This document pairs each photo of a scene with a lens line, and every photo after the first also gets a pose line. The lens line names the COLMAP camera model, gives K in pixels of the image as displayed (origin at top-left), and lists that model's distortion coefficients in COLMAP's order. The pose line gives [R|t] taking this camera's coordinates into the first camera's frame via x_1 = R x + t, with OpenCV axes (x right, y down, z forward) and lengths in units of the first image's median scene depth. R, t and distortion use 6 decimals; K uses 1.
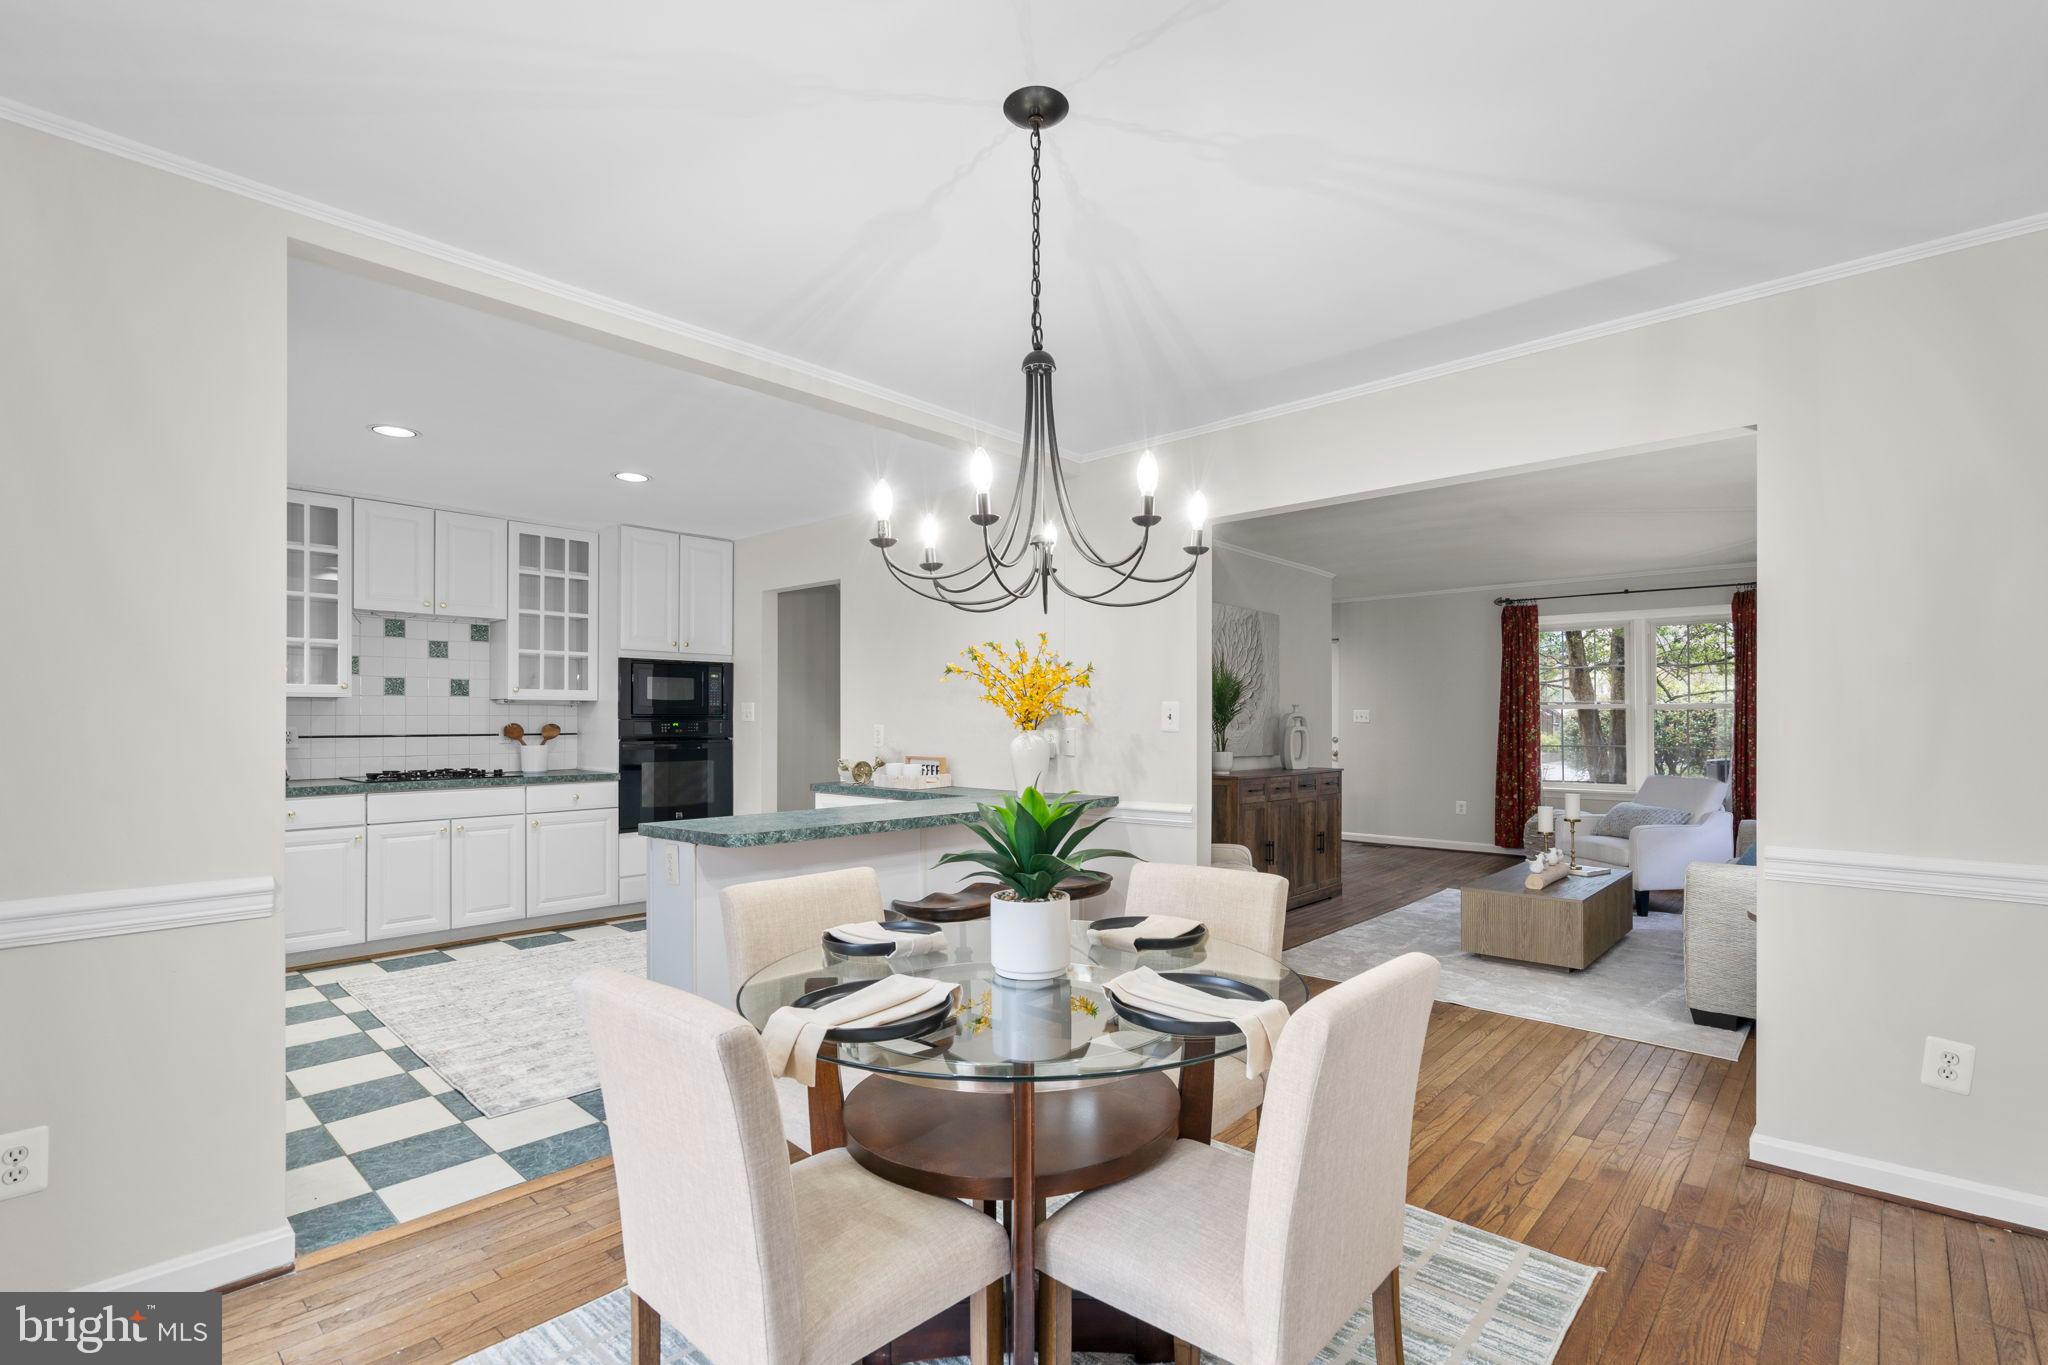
lens RADIAL K [[928.3, 0, 1020.7], [0, 928.3, 704.9], [0, 0, 1]] dist [-0.009859, 0.003701]
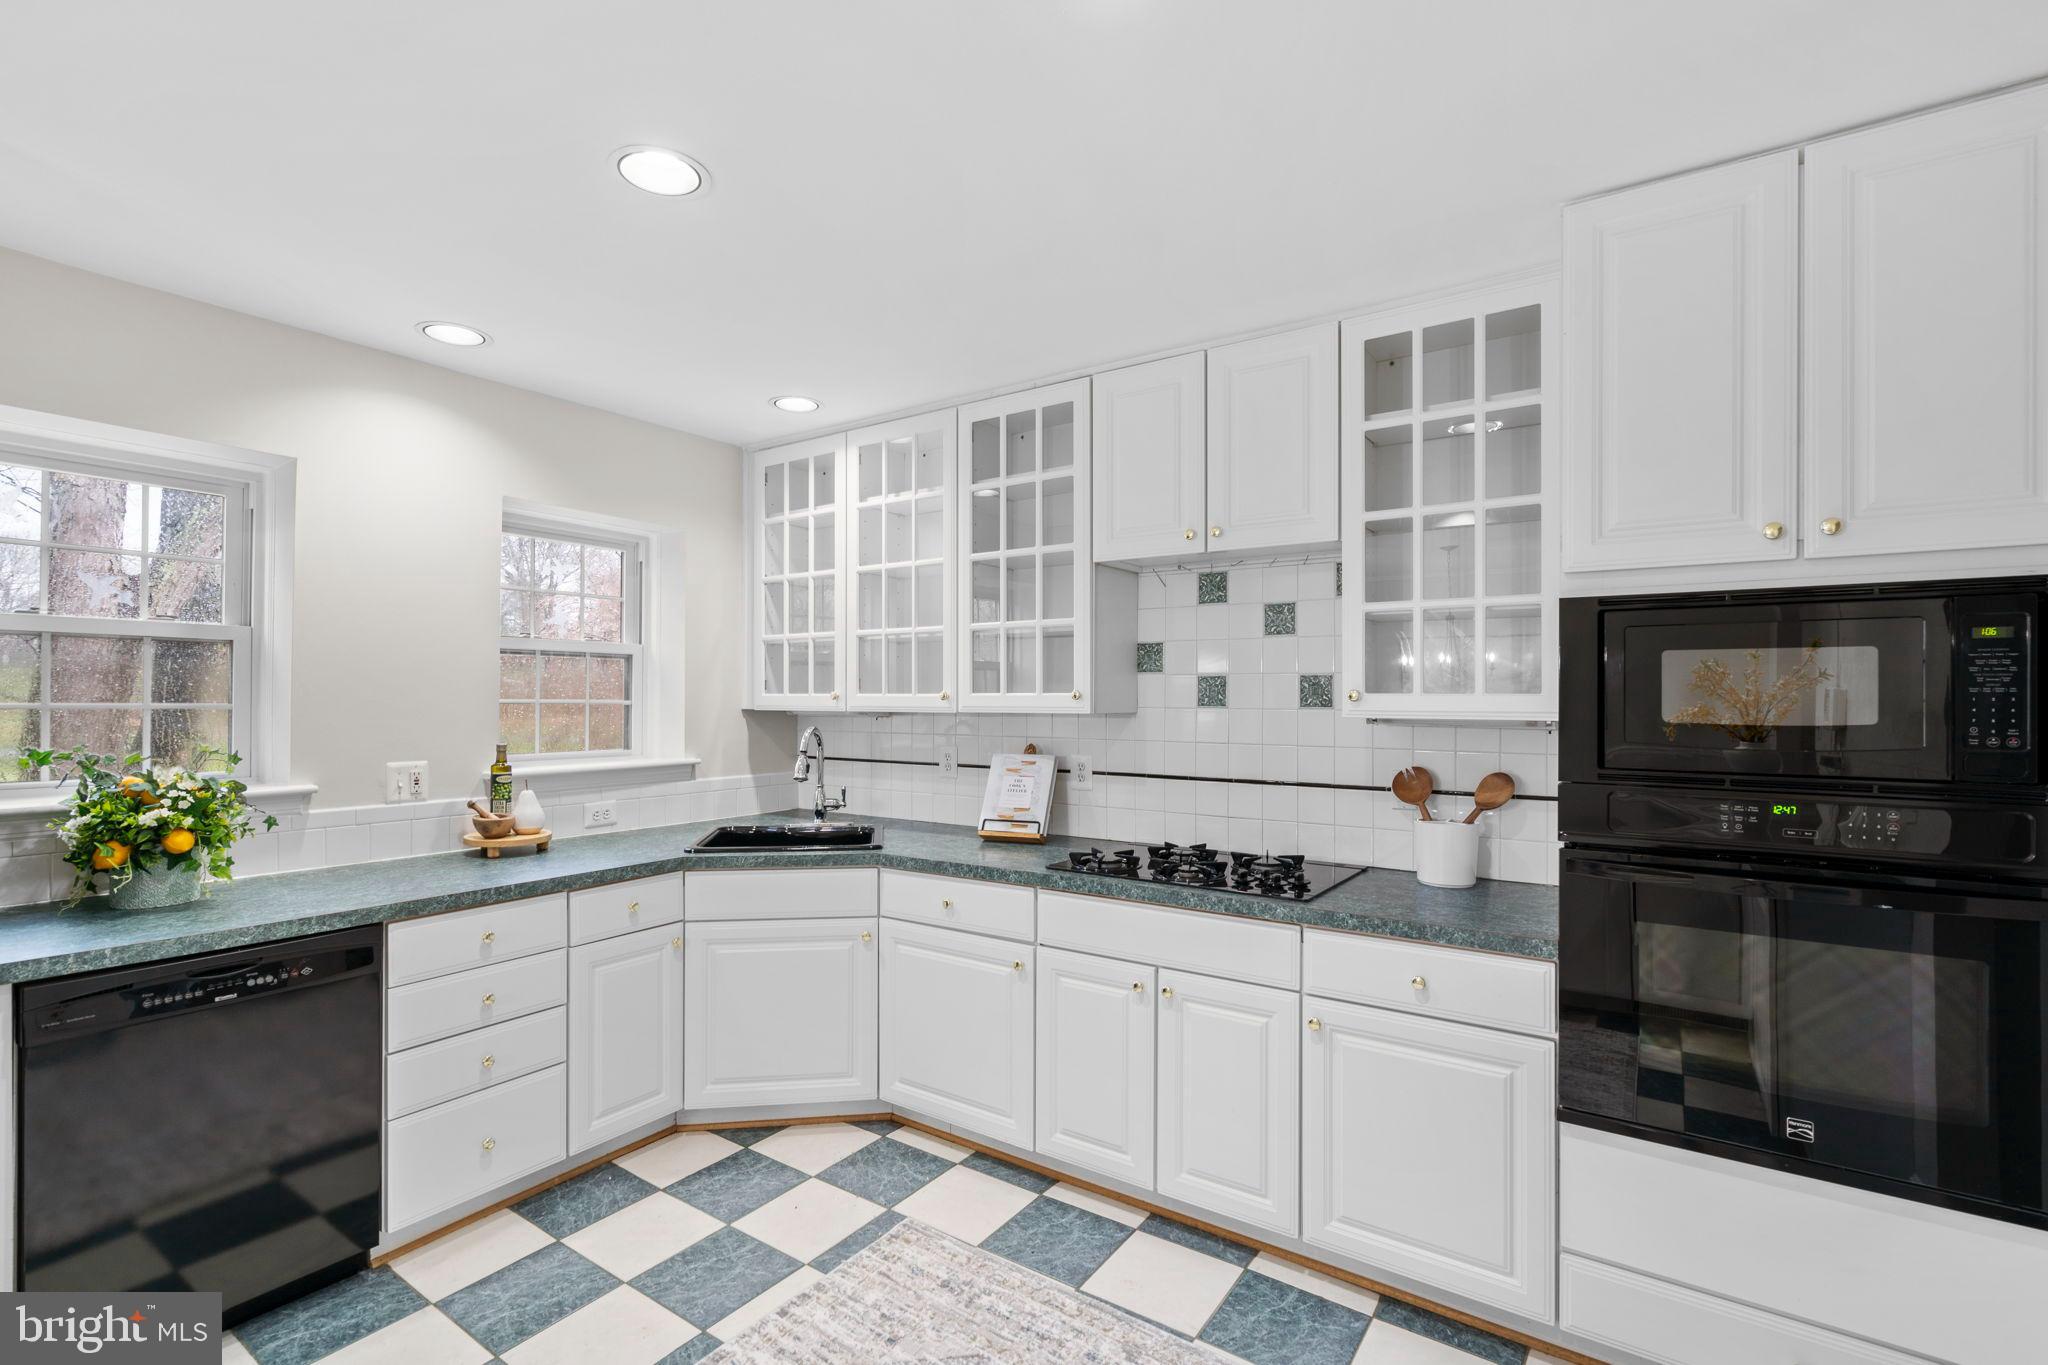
lens RADIAL K [[928.3, 0, 1021.1], [0, 928.3, 689.3], [0, 0, 1]] dist [-0.009859, 0.003701]
pose [[0.133037, -0.005405, -0.991096, -0.128953], [0.009656, 0.999945, -0.004157, -0.019437], [0.991064, -0.009017, 0.133082, 0.790075]]
